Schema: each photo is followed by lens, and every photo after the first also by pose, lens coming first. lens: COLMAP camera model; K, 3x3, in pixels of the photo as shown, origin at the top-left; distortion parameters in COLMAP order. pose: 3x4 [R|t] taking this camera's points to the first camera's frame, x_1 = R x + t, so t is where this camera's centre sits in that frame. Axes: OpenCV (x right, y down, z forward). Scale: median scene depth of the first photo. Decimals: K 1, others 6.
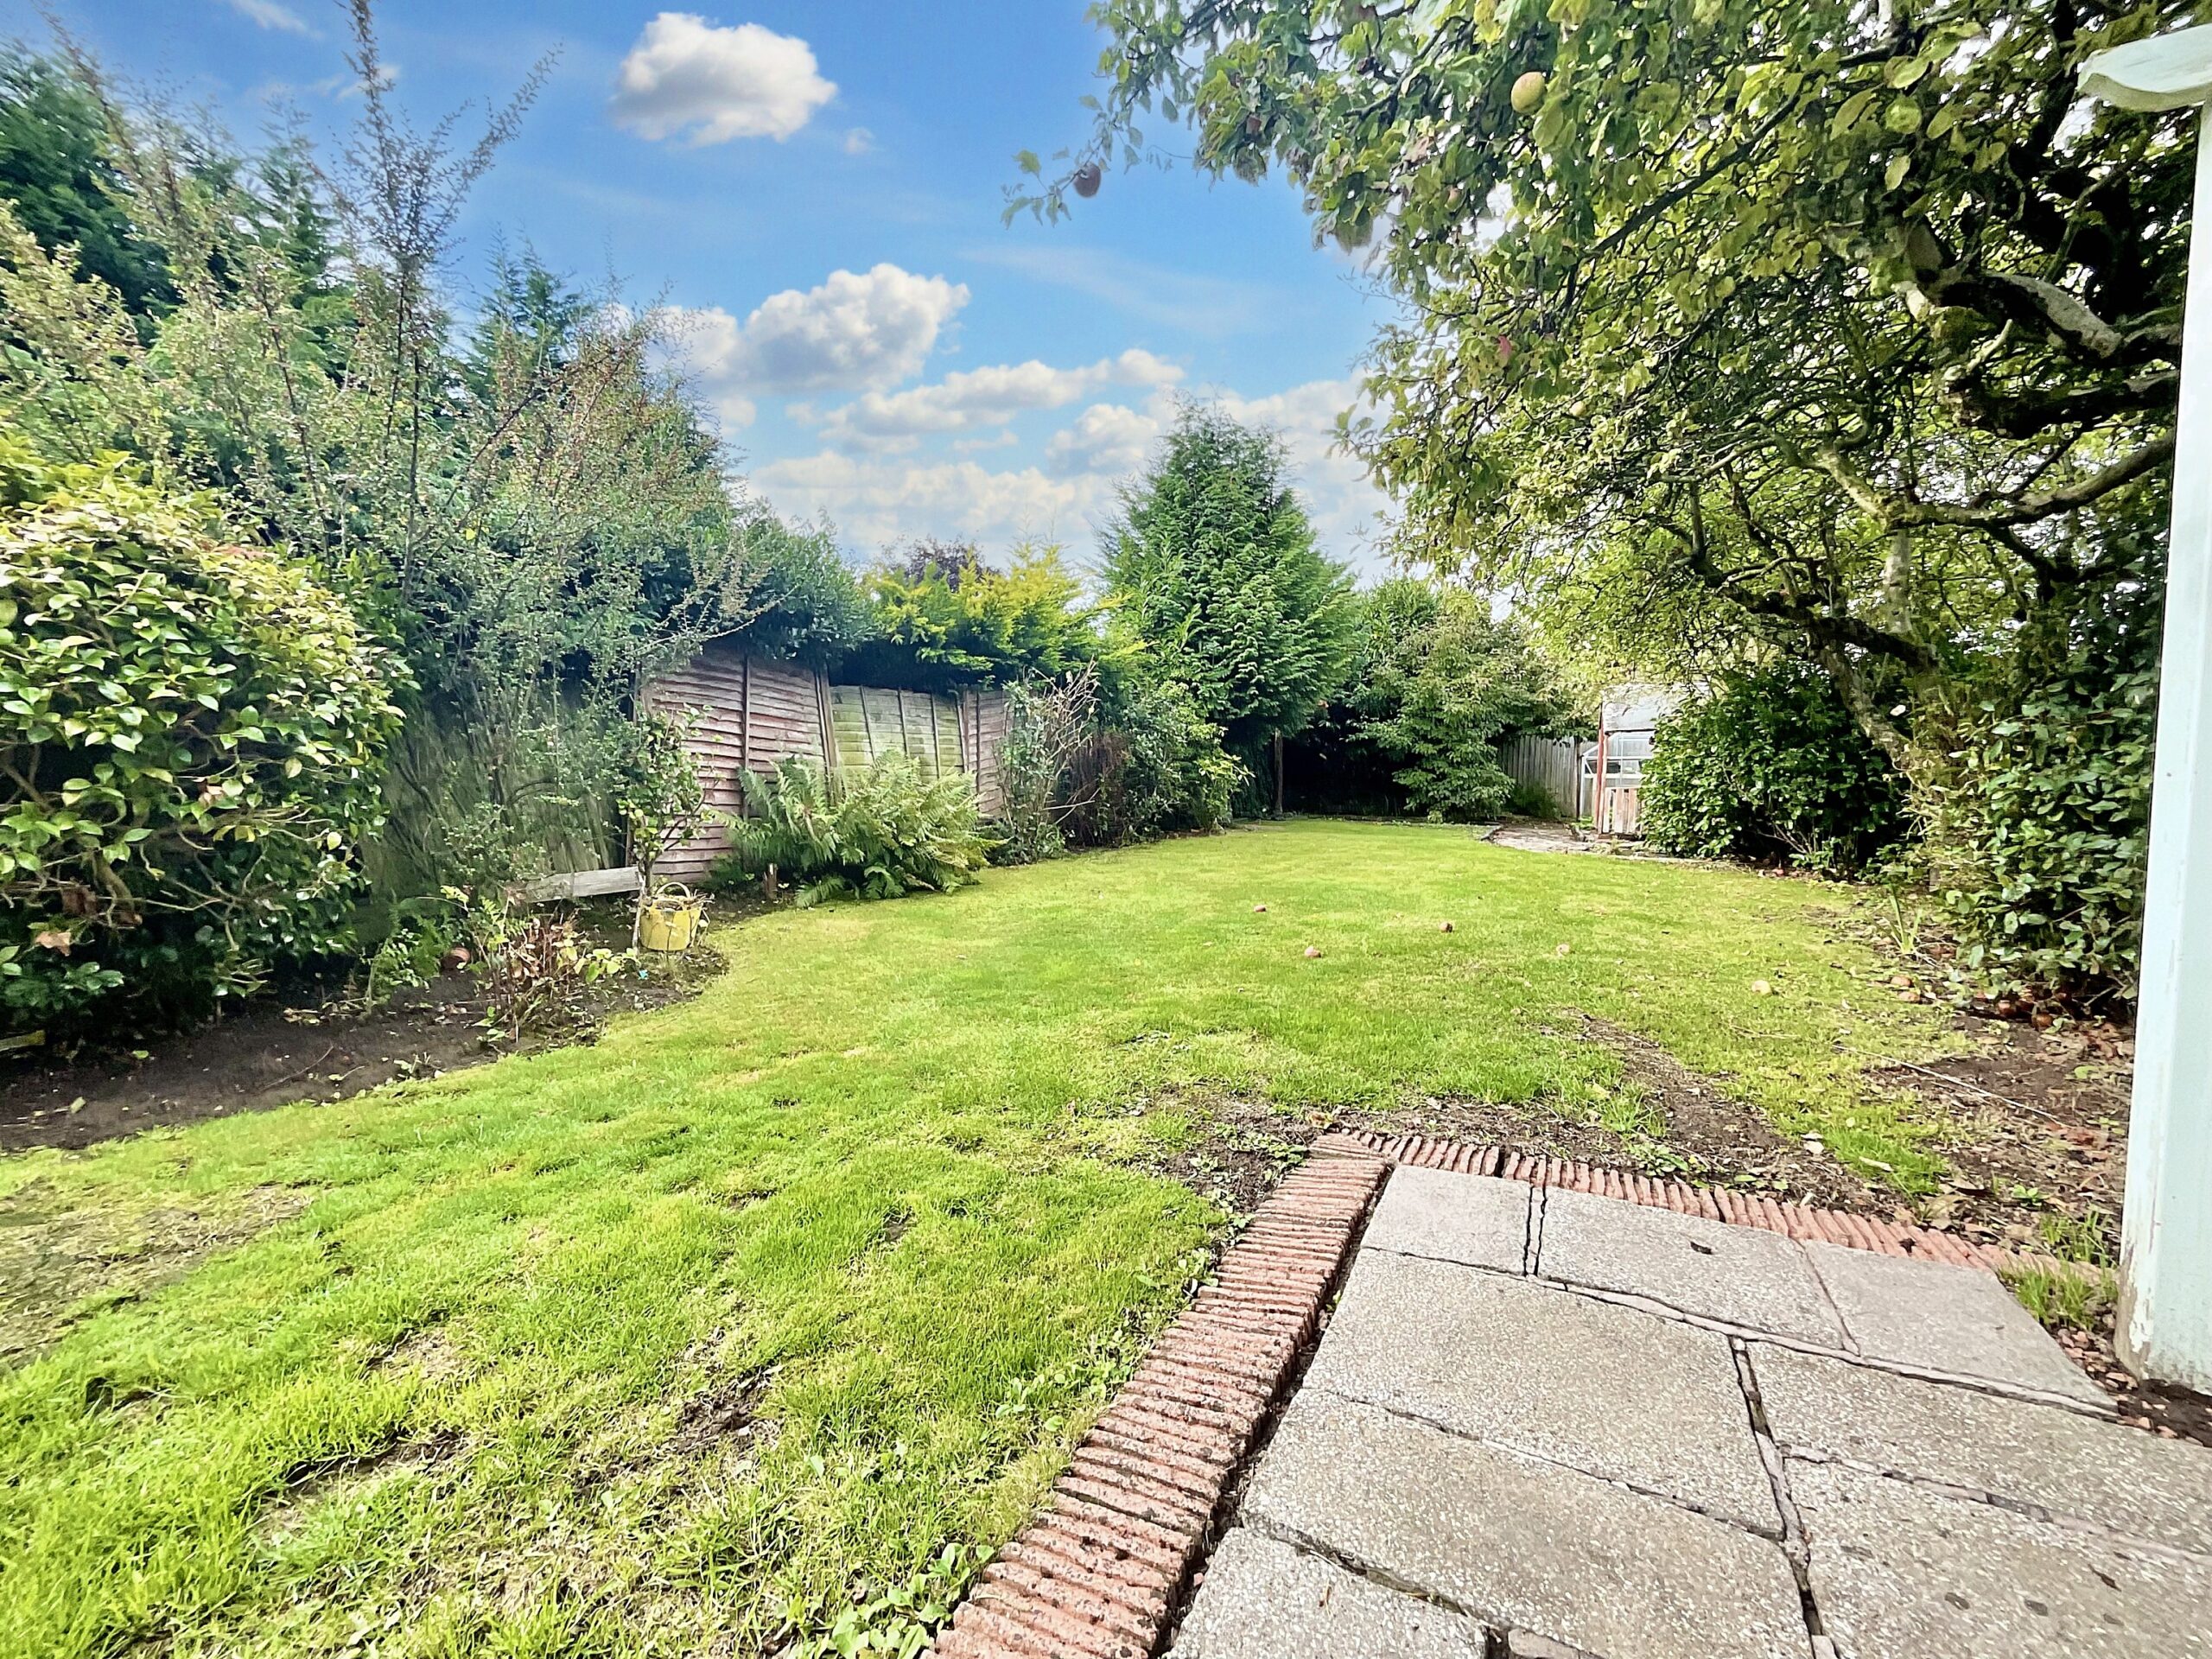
lens RADIAL K [[895.4, 0, 1103.3], [0, 895.4, 833.4], [0, 0, 1]] dist [0.002866, 0.000370]
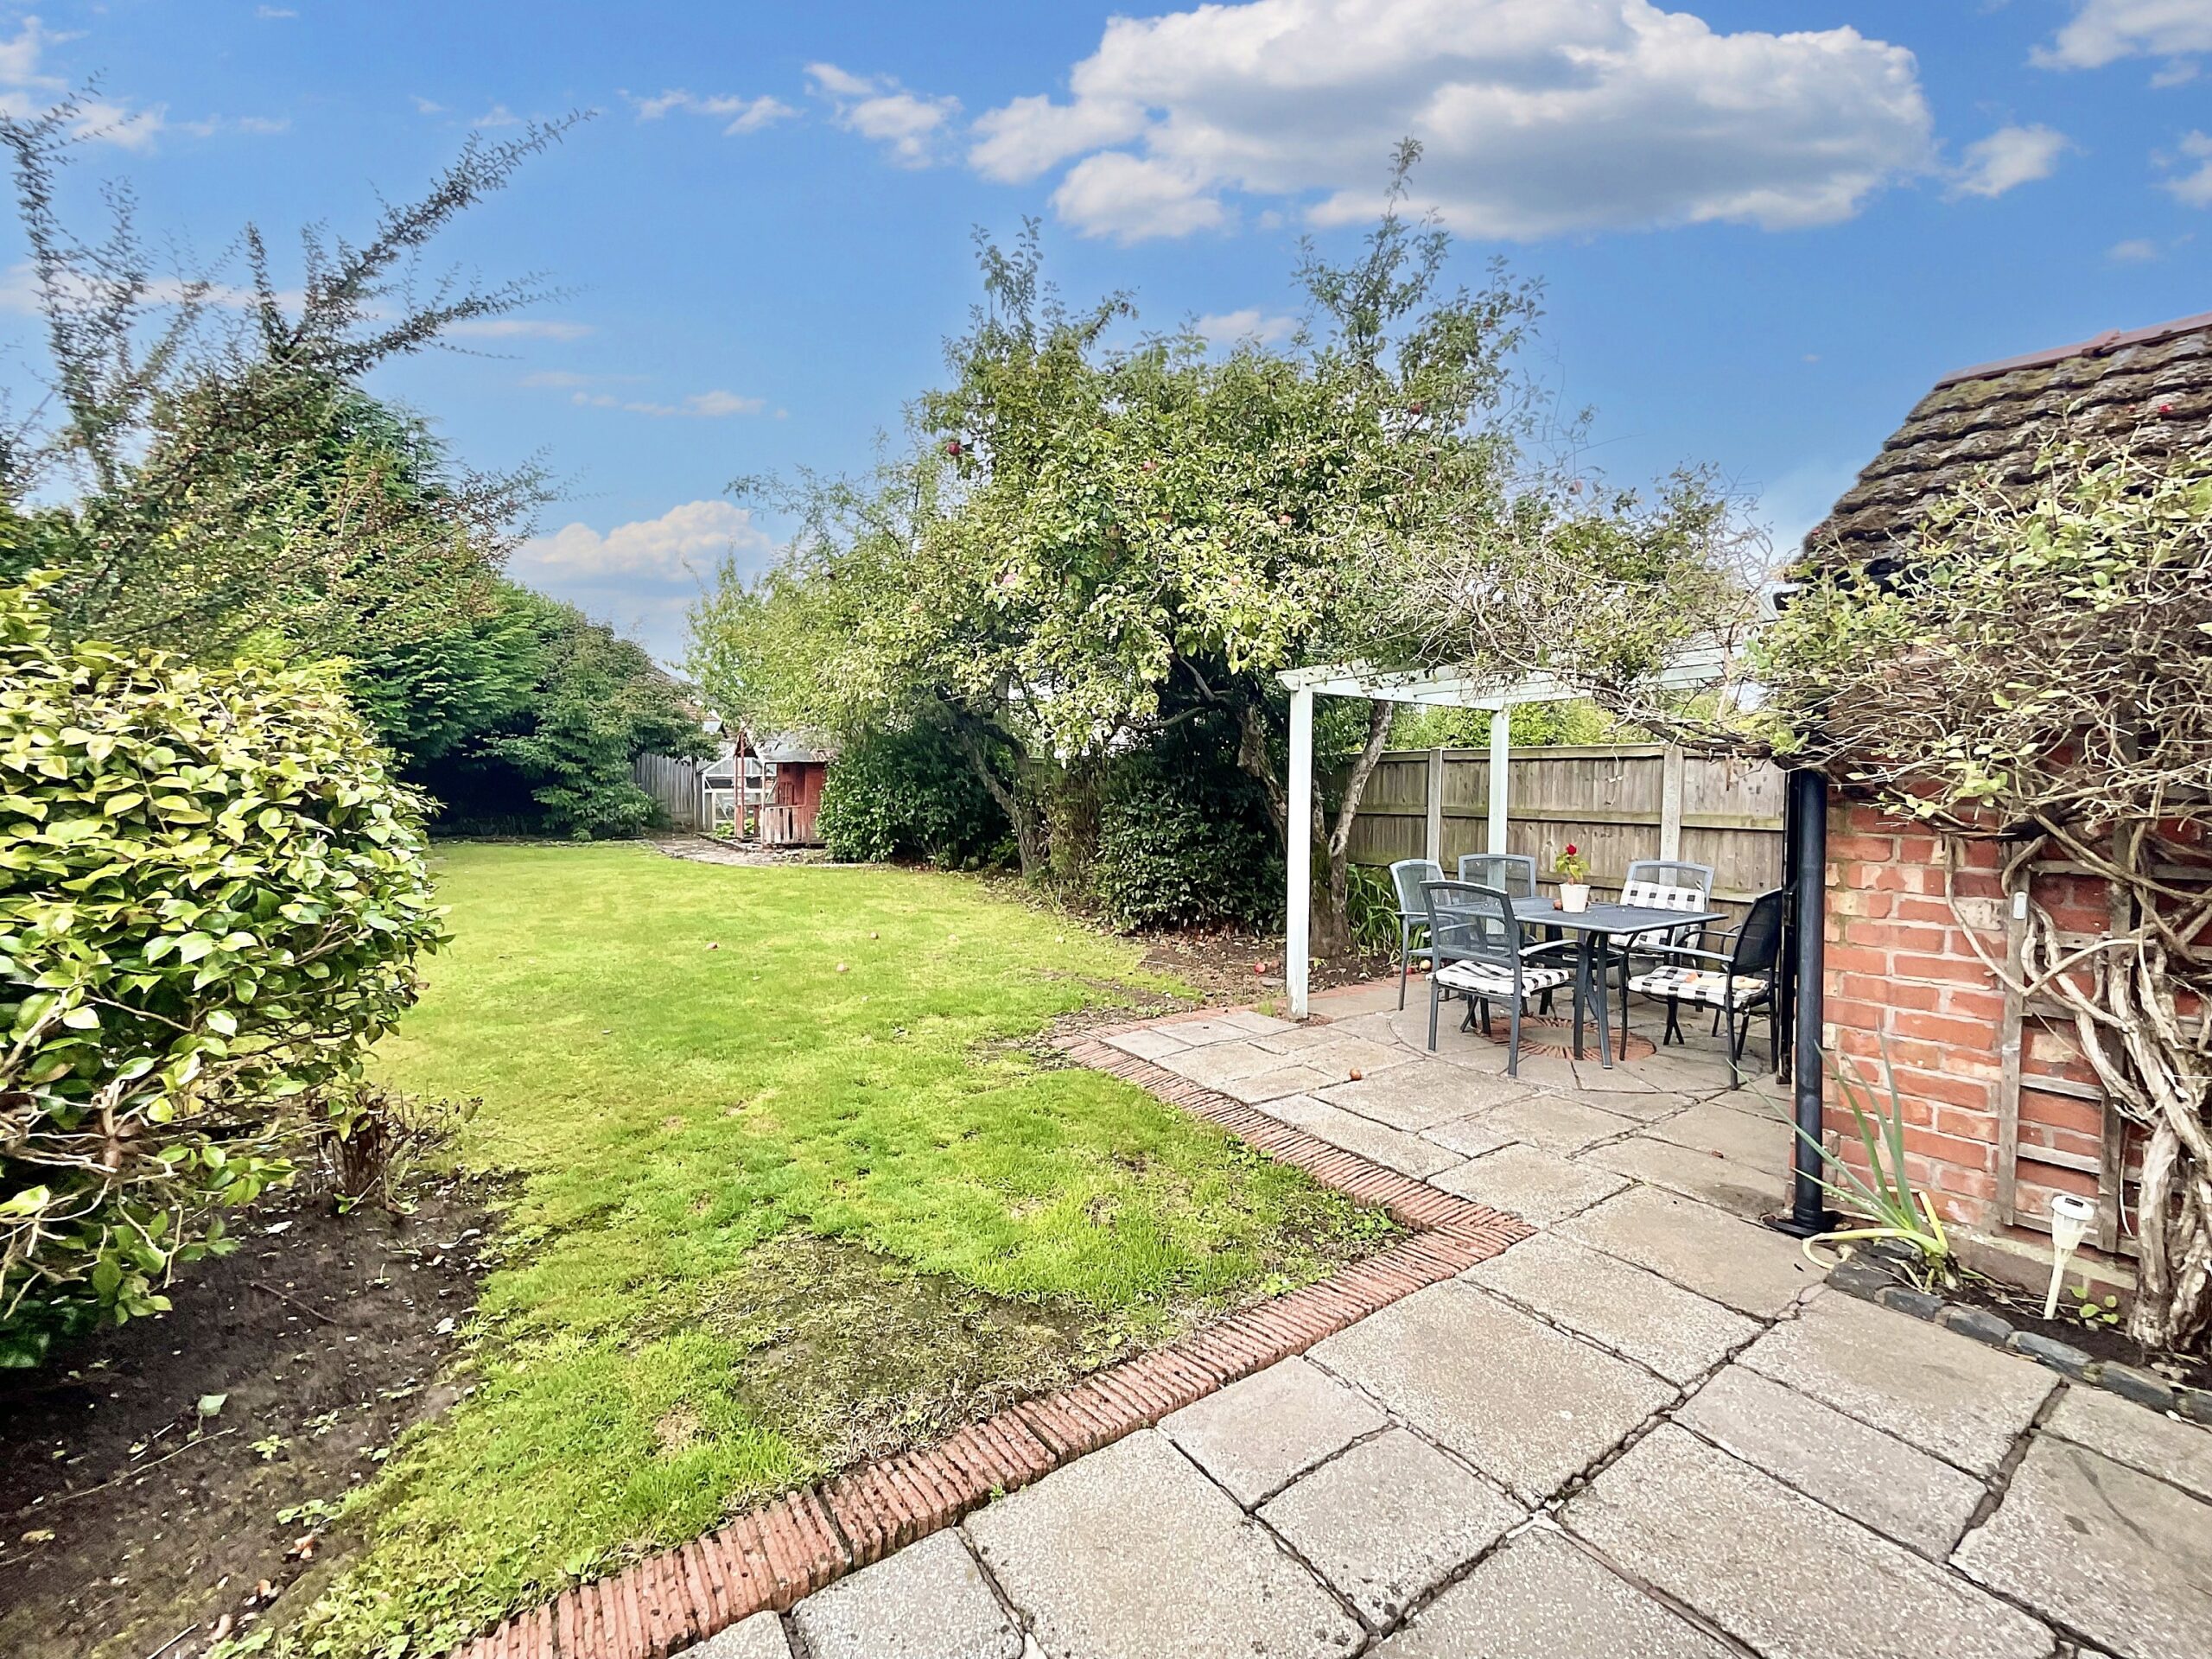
lens RADIAL K [[895.4, 0, 1102.0], [0, 895.4, 825.1], [0, 0, 1]] dist [0.002866, 0.000370]
pose [[0.507260, -0.047848, 0.860464, -0.271408], [0.047540, 0.998491, 0.027497, -0.039367], [-0.860481, 0.026959, 0.508769, -0.026930]]
